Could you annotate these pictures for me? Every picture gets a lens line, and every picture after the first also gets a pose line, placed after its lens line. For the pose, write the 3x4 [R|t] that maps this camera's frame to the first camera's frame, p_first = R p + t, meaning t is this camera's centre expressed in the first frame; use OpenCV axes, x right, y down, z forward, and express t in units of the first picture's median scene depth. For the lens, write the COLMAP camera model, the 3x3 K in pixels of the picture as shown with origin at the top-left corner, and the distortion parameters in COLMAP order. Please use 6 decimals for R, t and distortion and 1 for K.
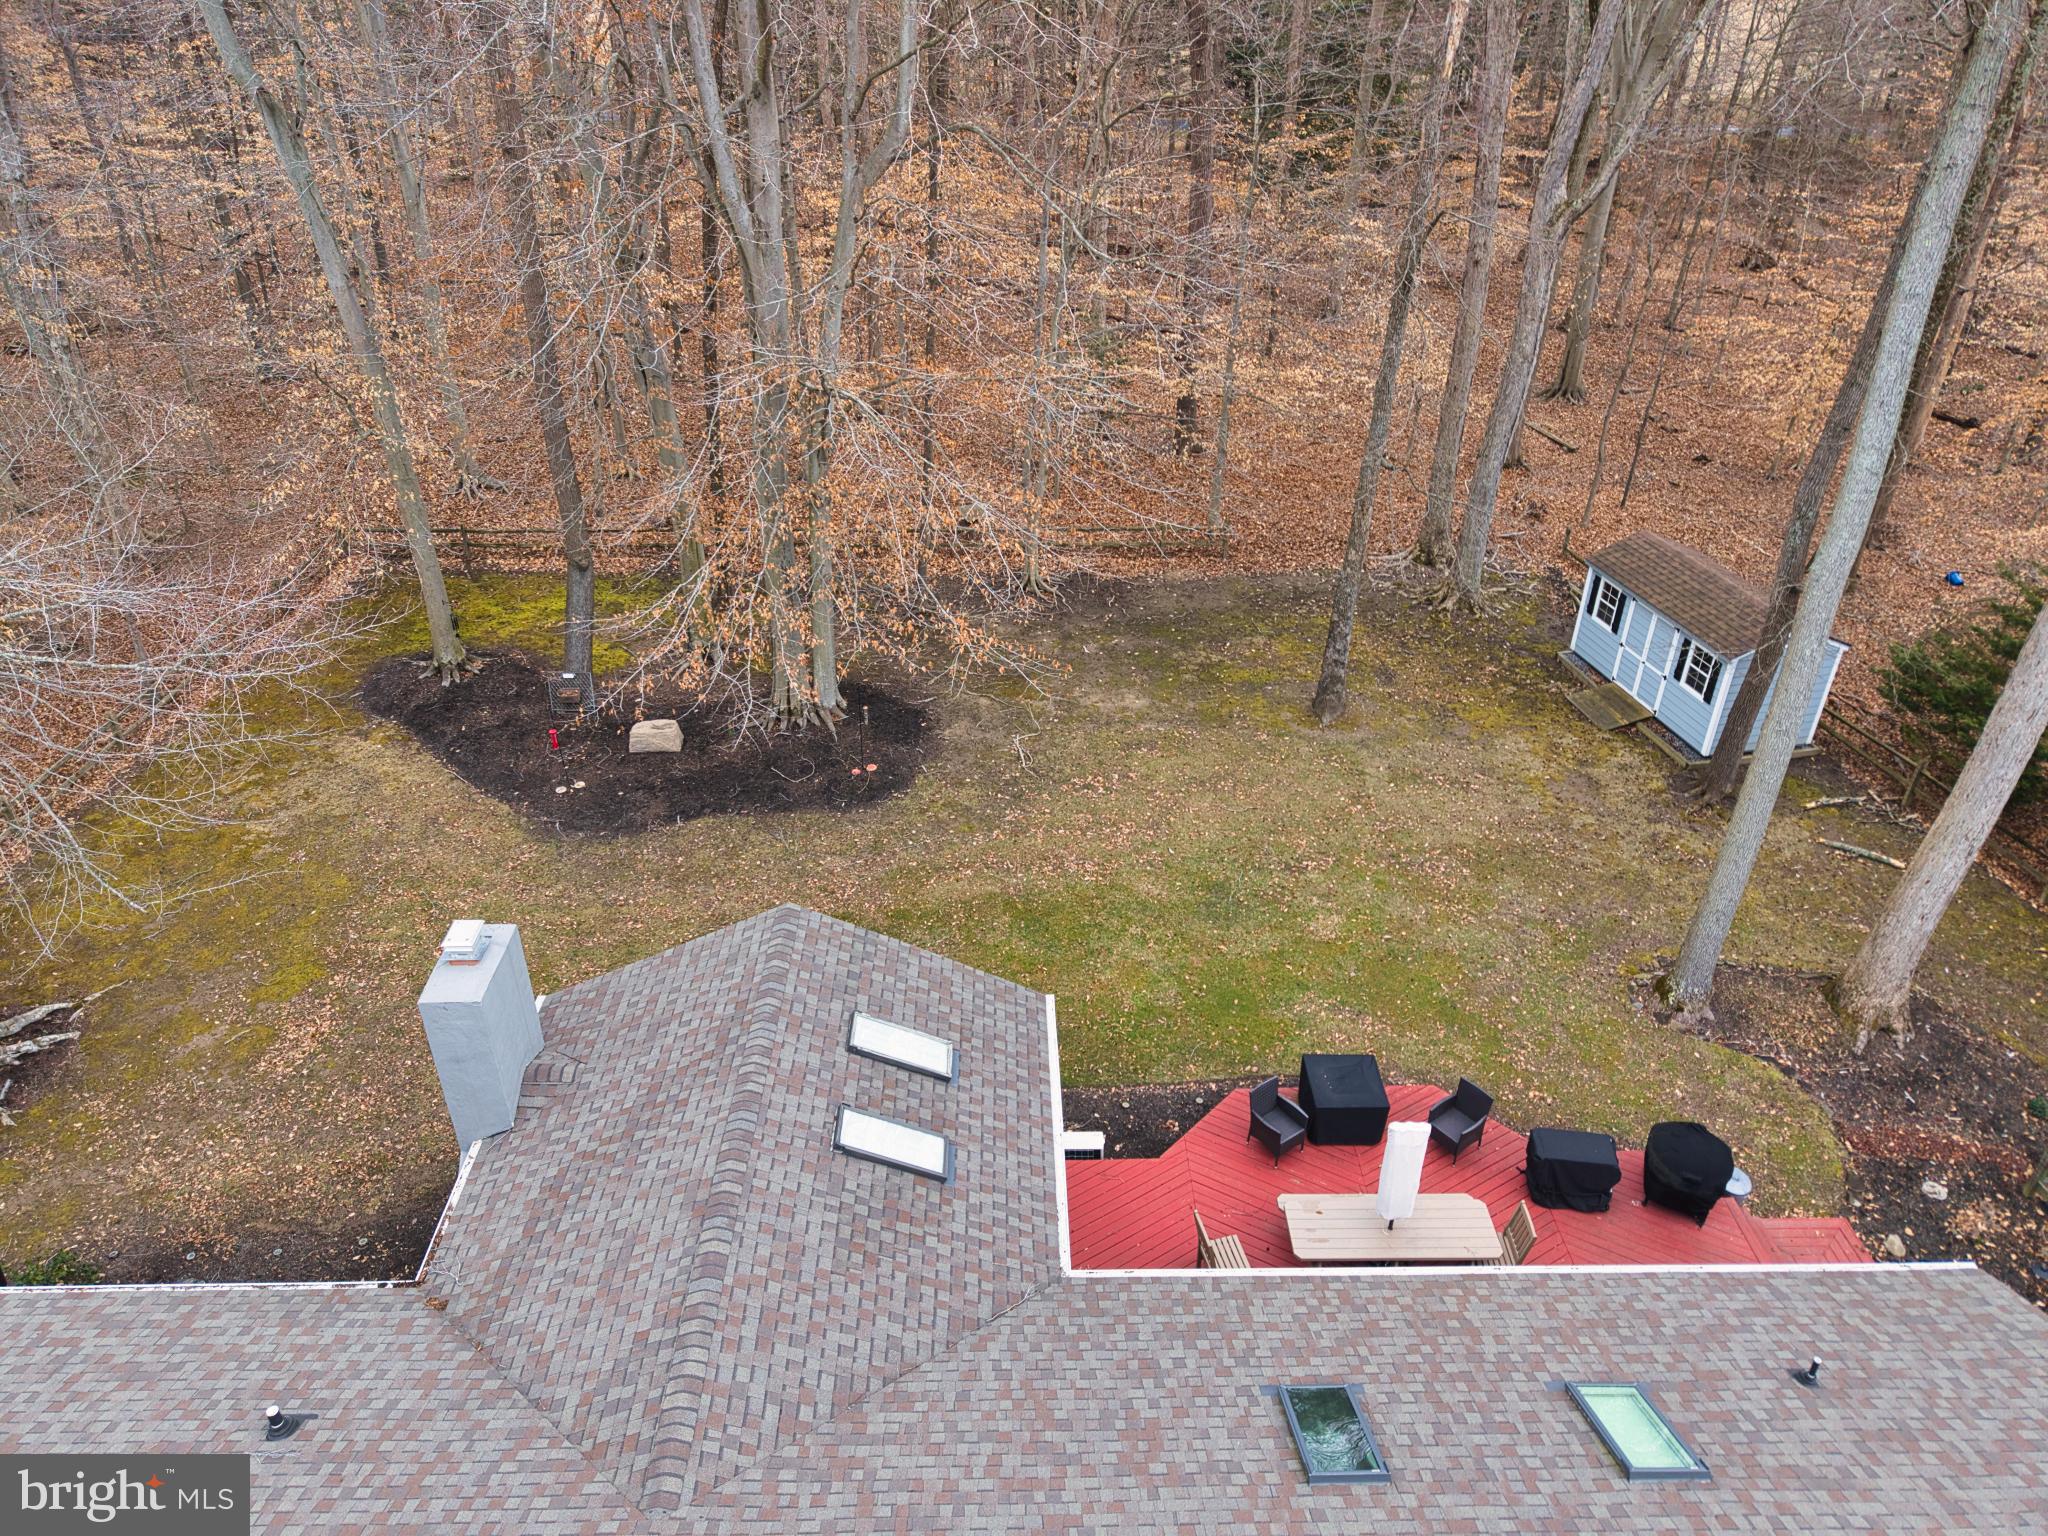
lens RADIAL K [[1391.8, 0, 1024.0], [0, 1391.8, 768.0], [0, 0, 1]] dist [-0.001740, -0.001789]
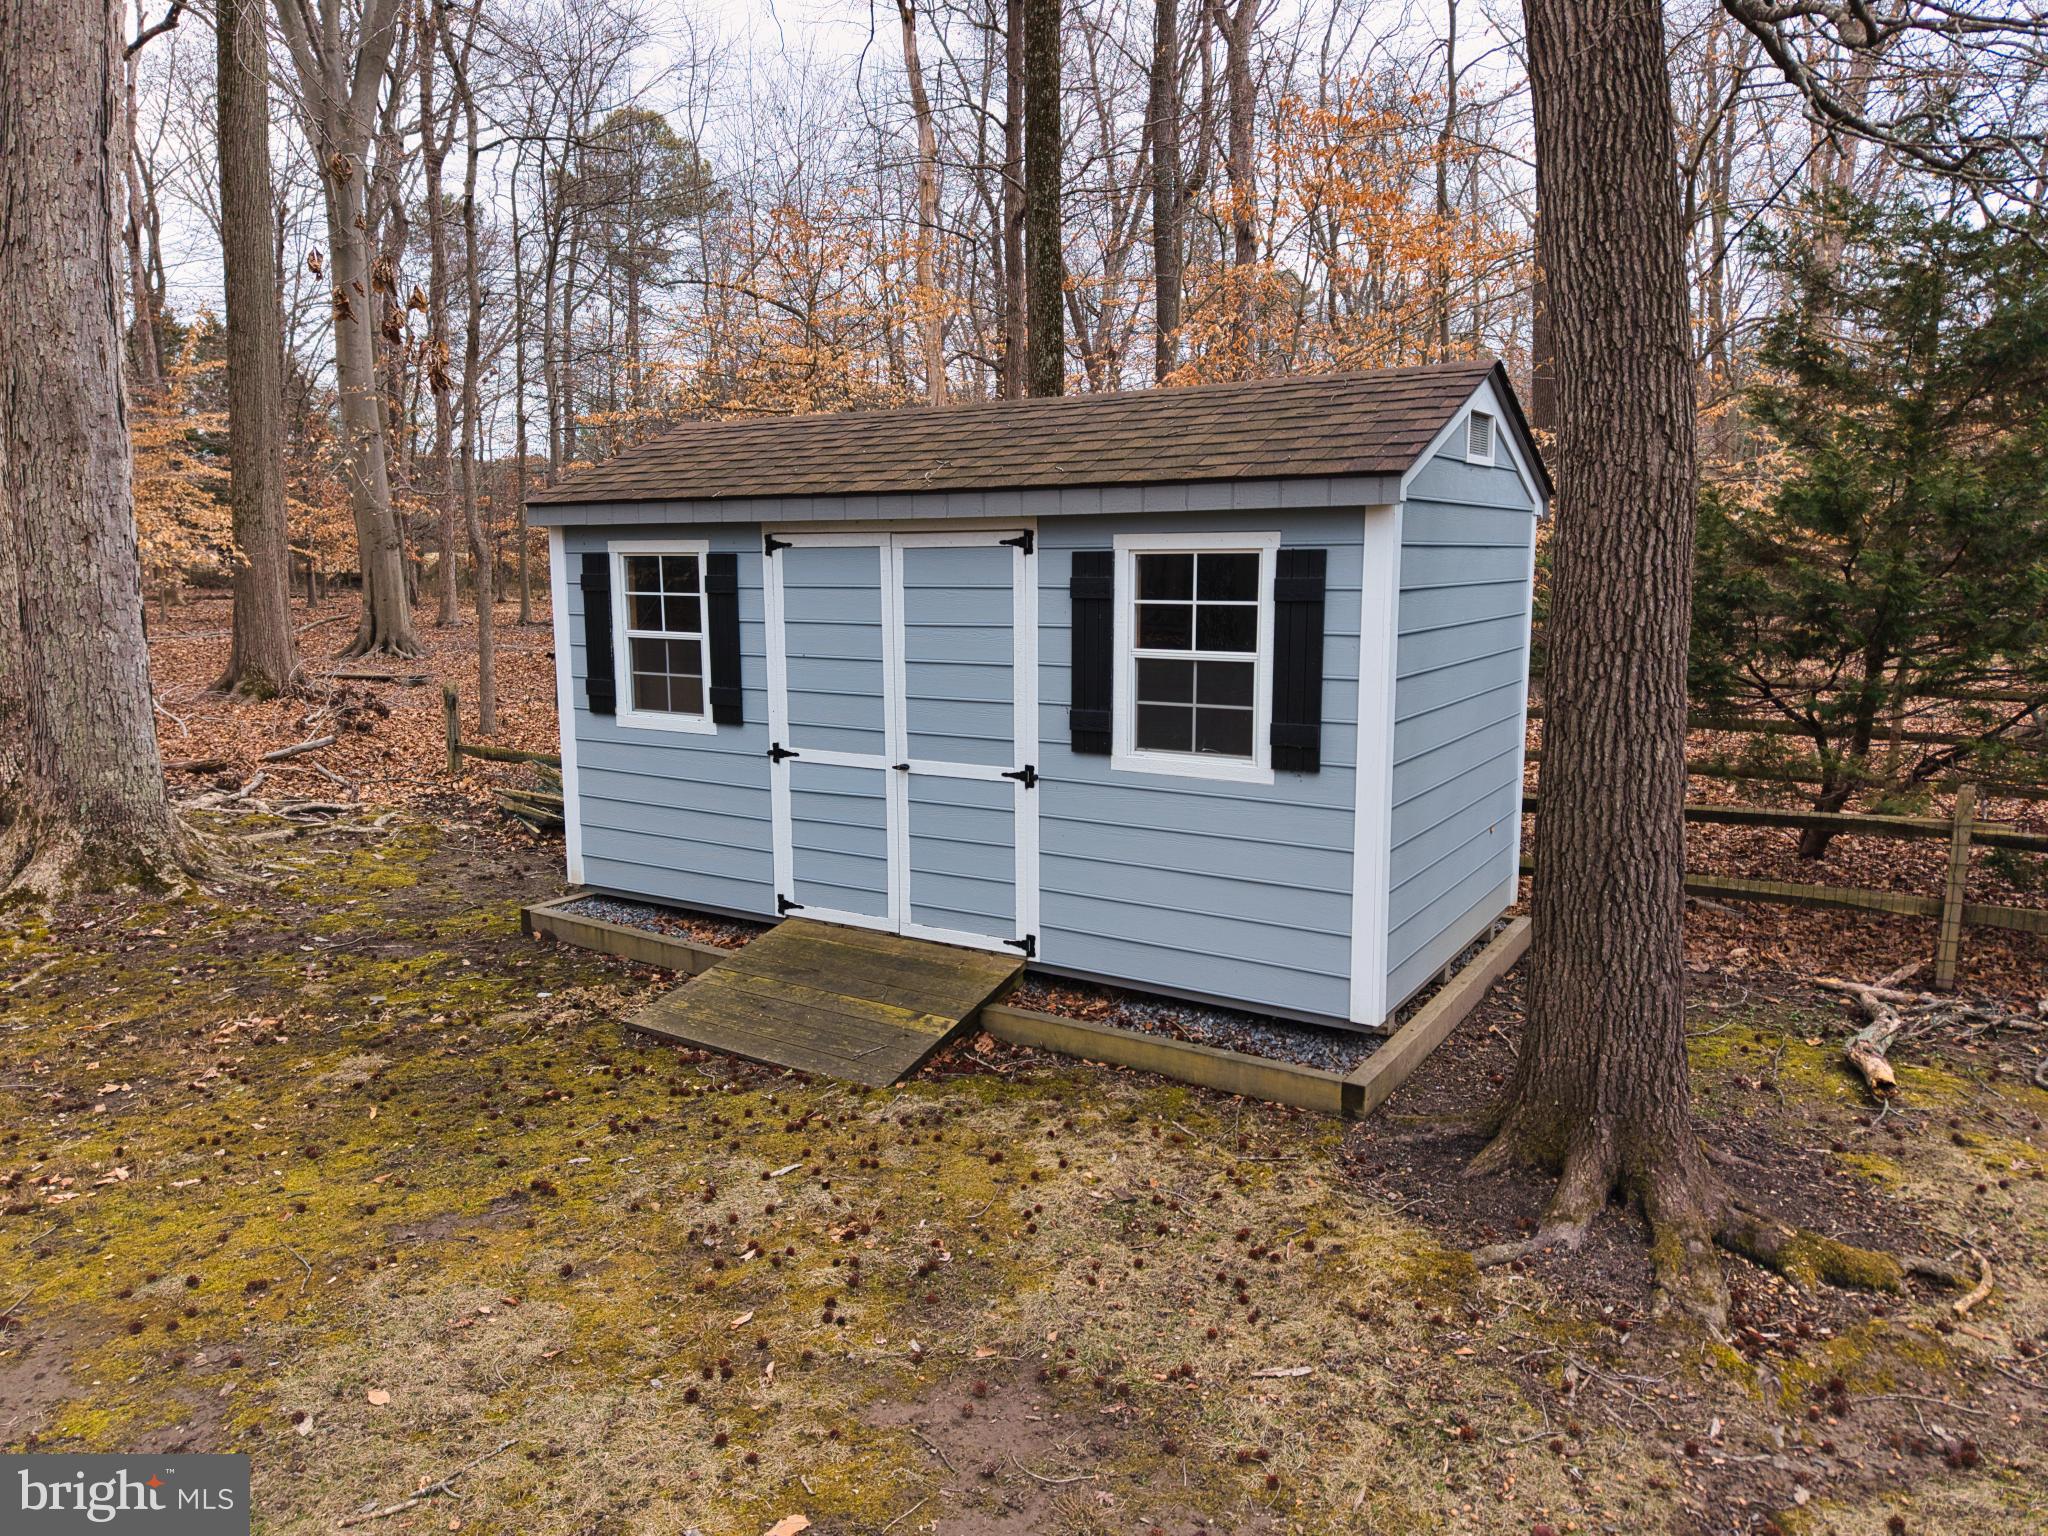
lens RADIAL K [[1391.8, 0, 1024.0], [0, 1391.8, 768.0], [0, 0, 1]] dist [-0.001740, -0.001789]
pose [[0.708247, -0.112832, 0.696889, 0.288450], [0.376785, 0.895208, -0.237984, -0.012435], [-0.597009, 0.431128, 0.676542, 0.803359]]
